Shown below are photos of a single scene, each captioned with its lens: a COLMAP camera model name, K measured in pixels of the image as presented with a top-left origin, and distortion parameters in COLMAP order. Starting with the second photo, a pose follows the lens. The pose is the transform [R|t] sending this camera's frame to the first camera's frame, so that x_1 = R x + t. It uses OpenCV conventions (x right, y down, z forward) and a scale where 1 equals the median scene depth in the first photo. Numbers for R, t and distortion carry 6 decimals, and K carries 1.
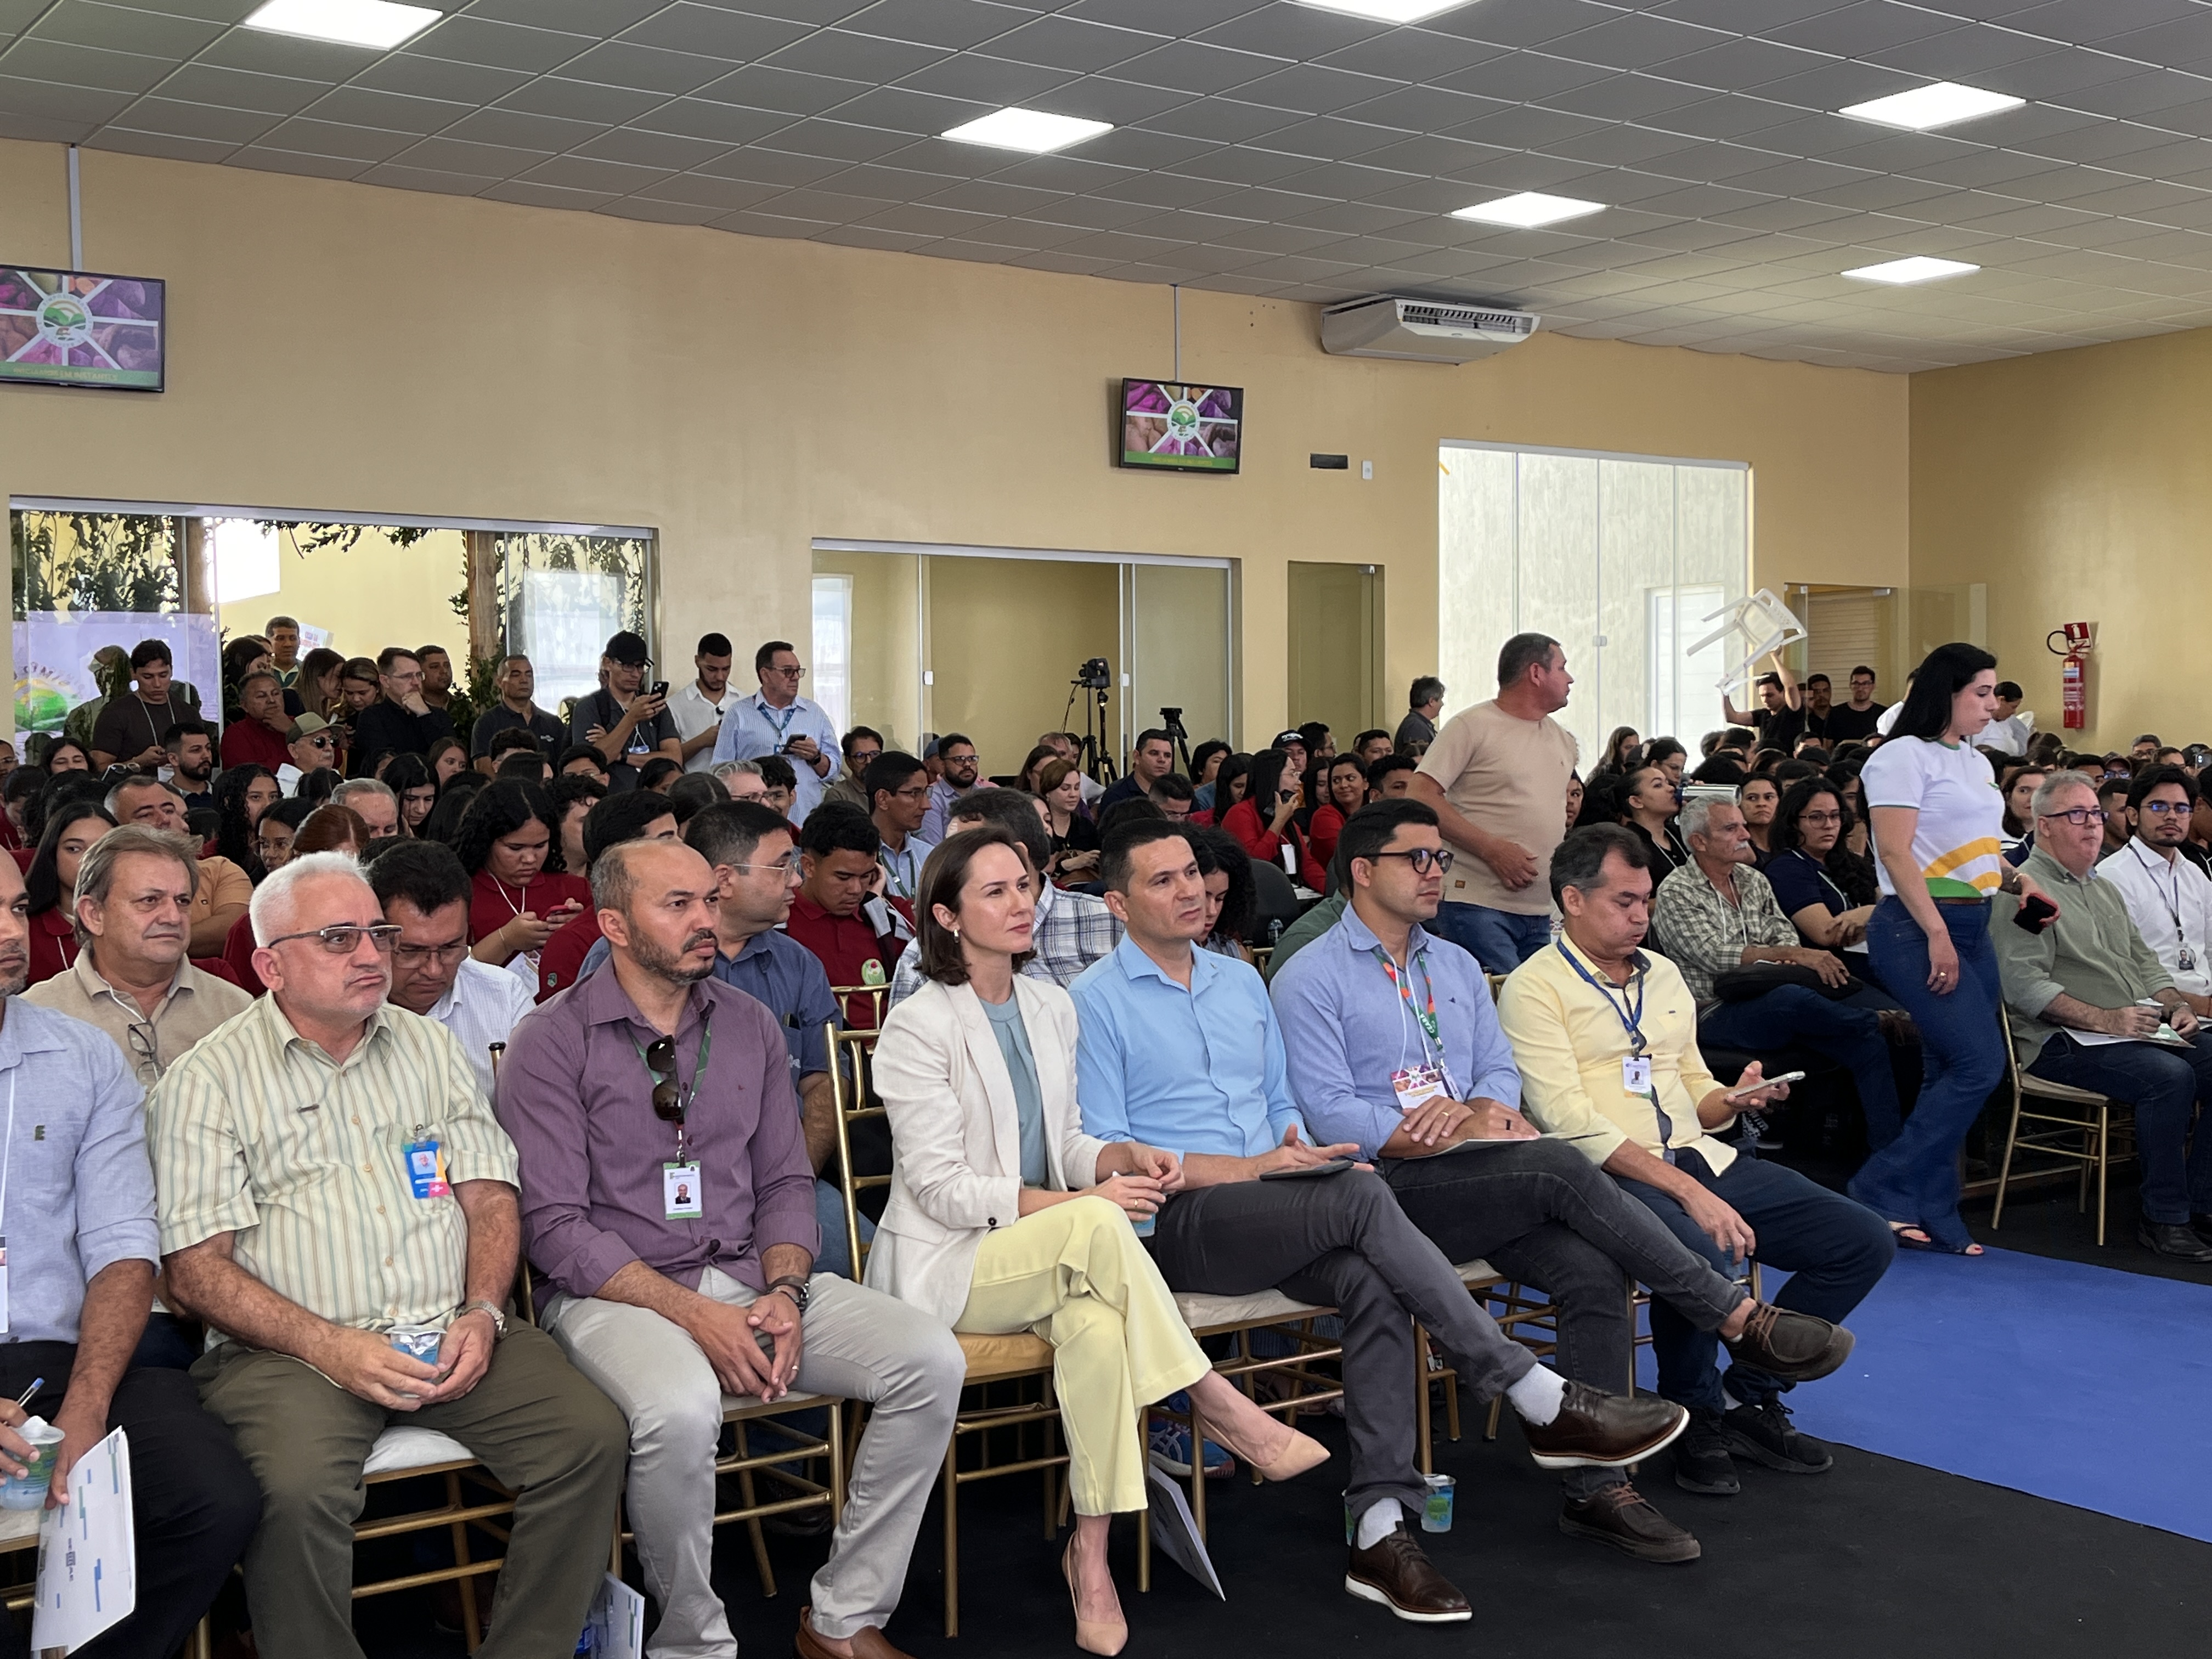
lens RADIAL K [[2598.1, 0, 1106.0], [0, 2598.1, 829.5], [0, 0, 1]] dist [0.096406, -0.178736]
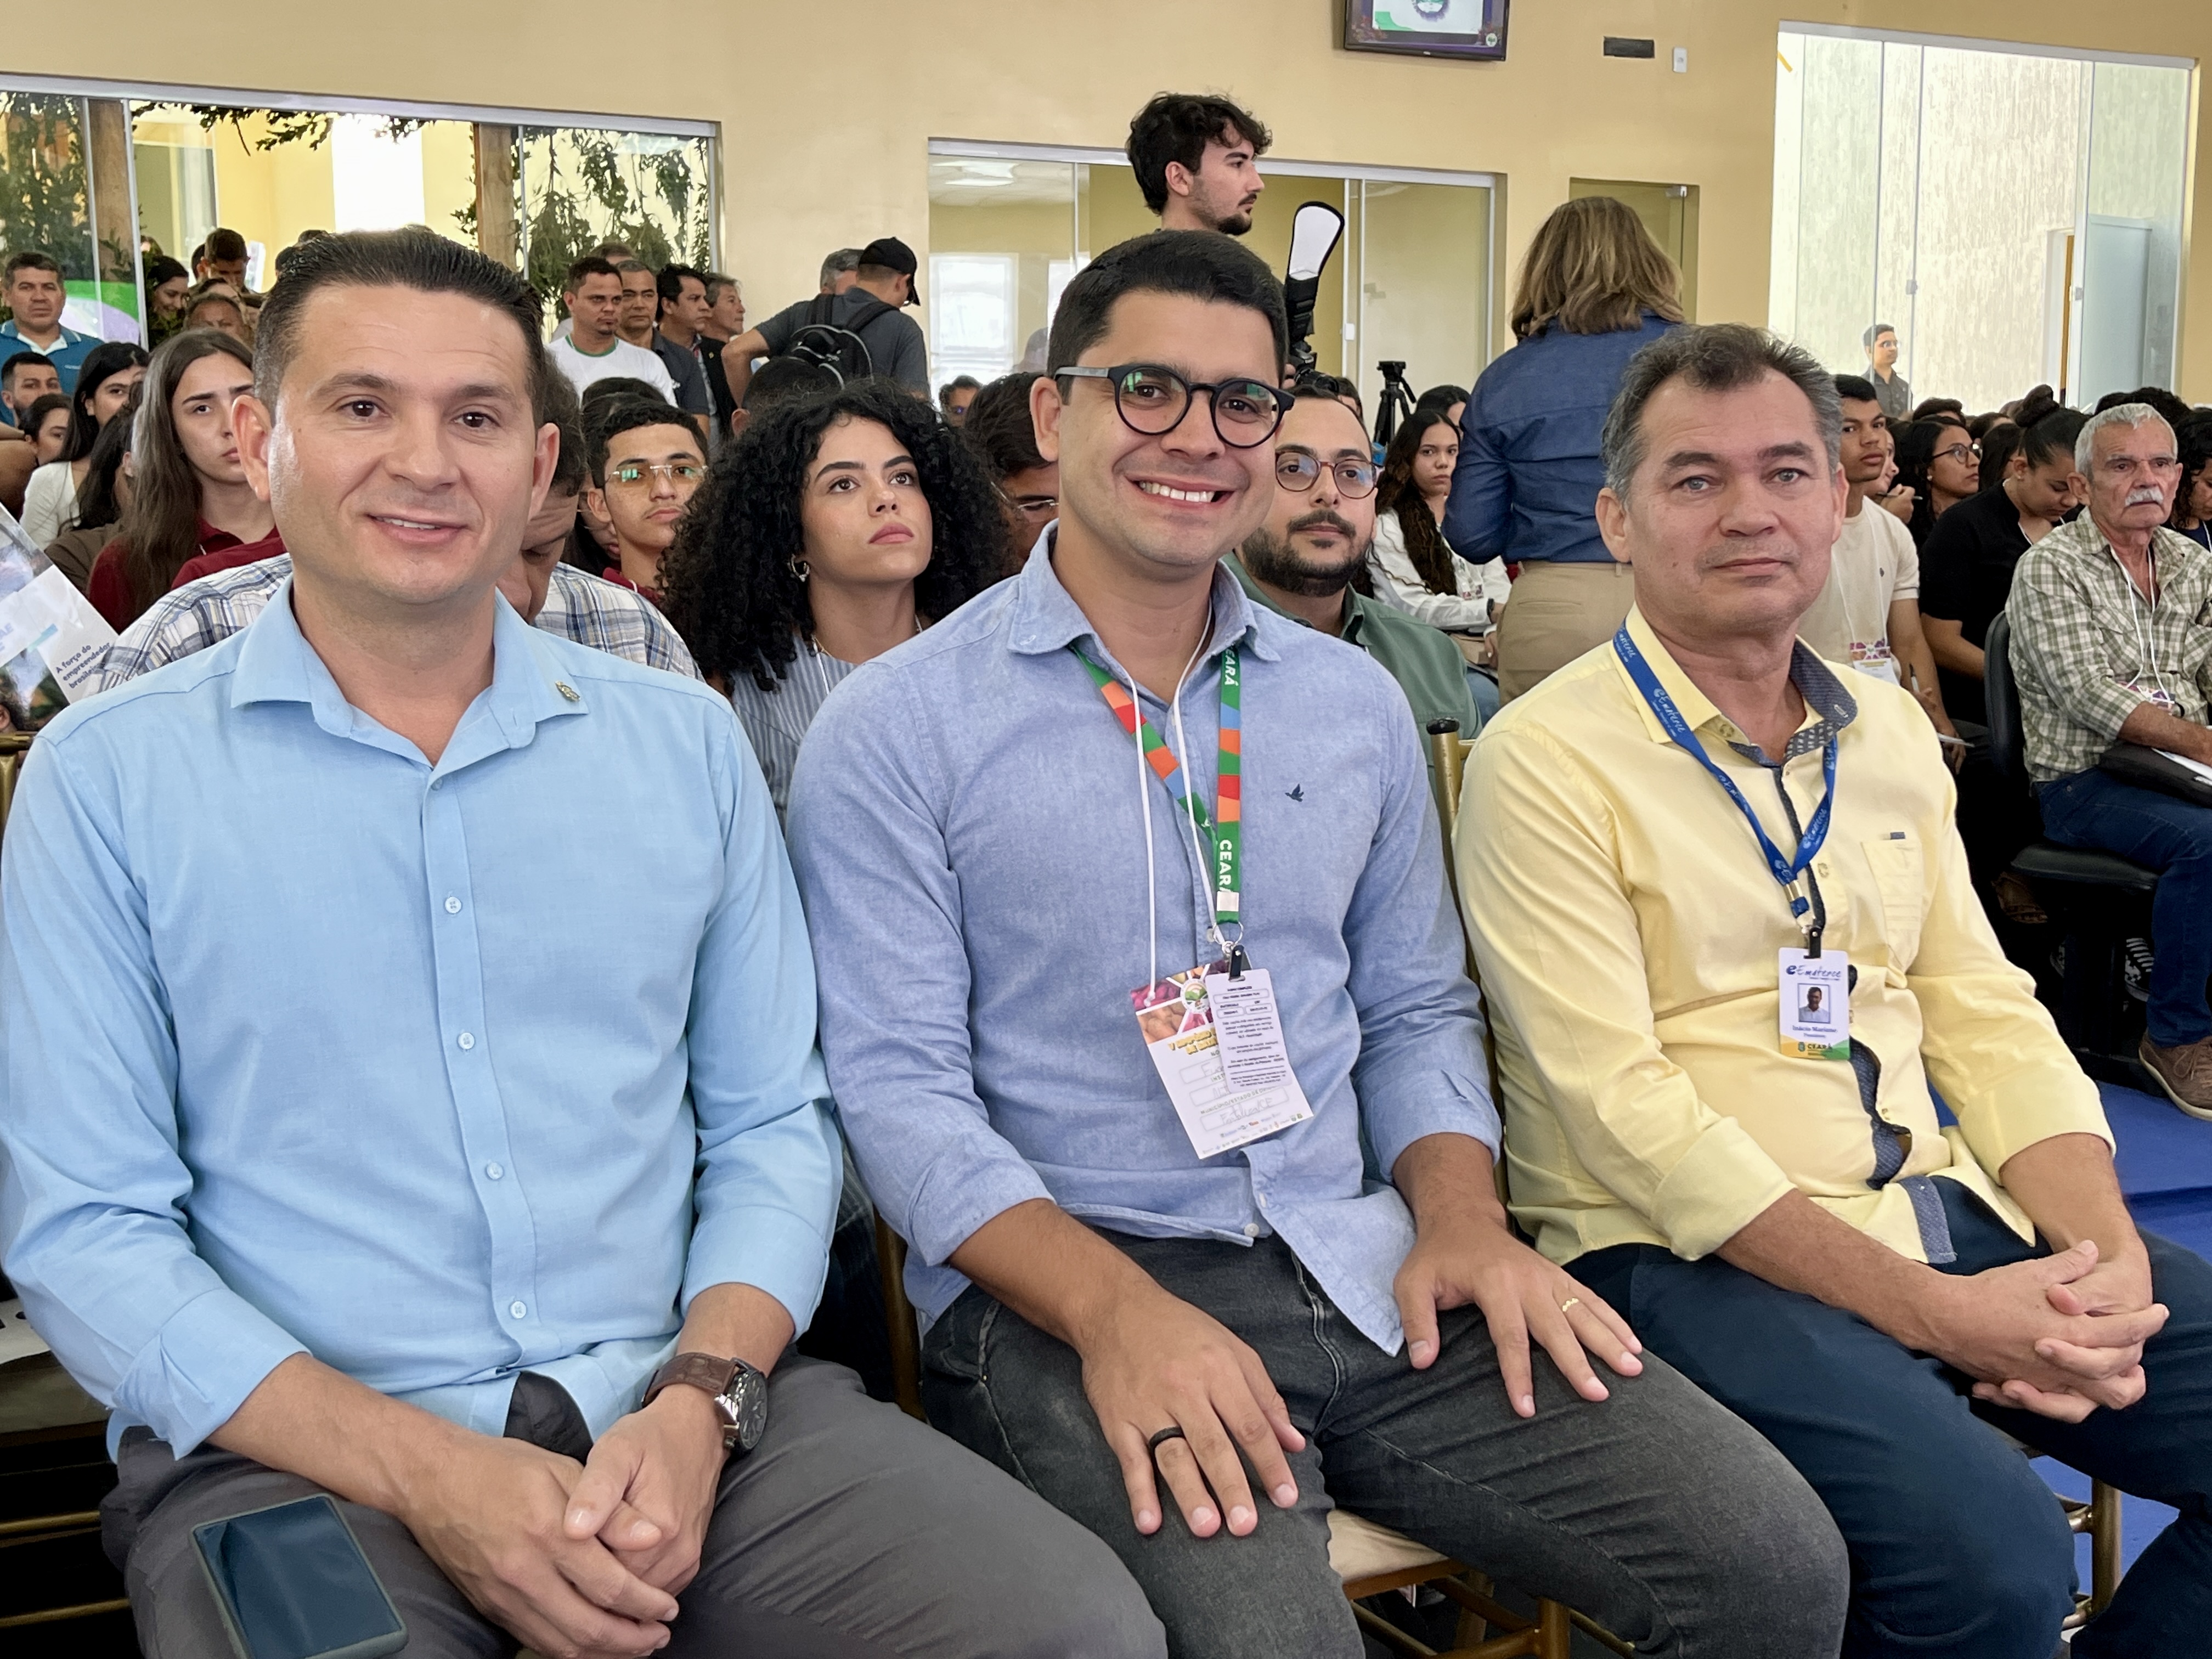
lens RADIAL K [[2710.0, 0, 1106.0], [0, 2710.0, 829.5], [0, 0, 1]] dist [-0.021947, 0.002402]
pose [[0.991058, 0.023996, -0.131260, 0.051568], [-0.010668, 0.994797, 0.101314, 0.010839], [0.133008, -0.099008, 0.986157, 0.204433]]
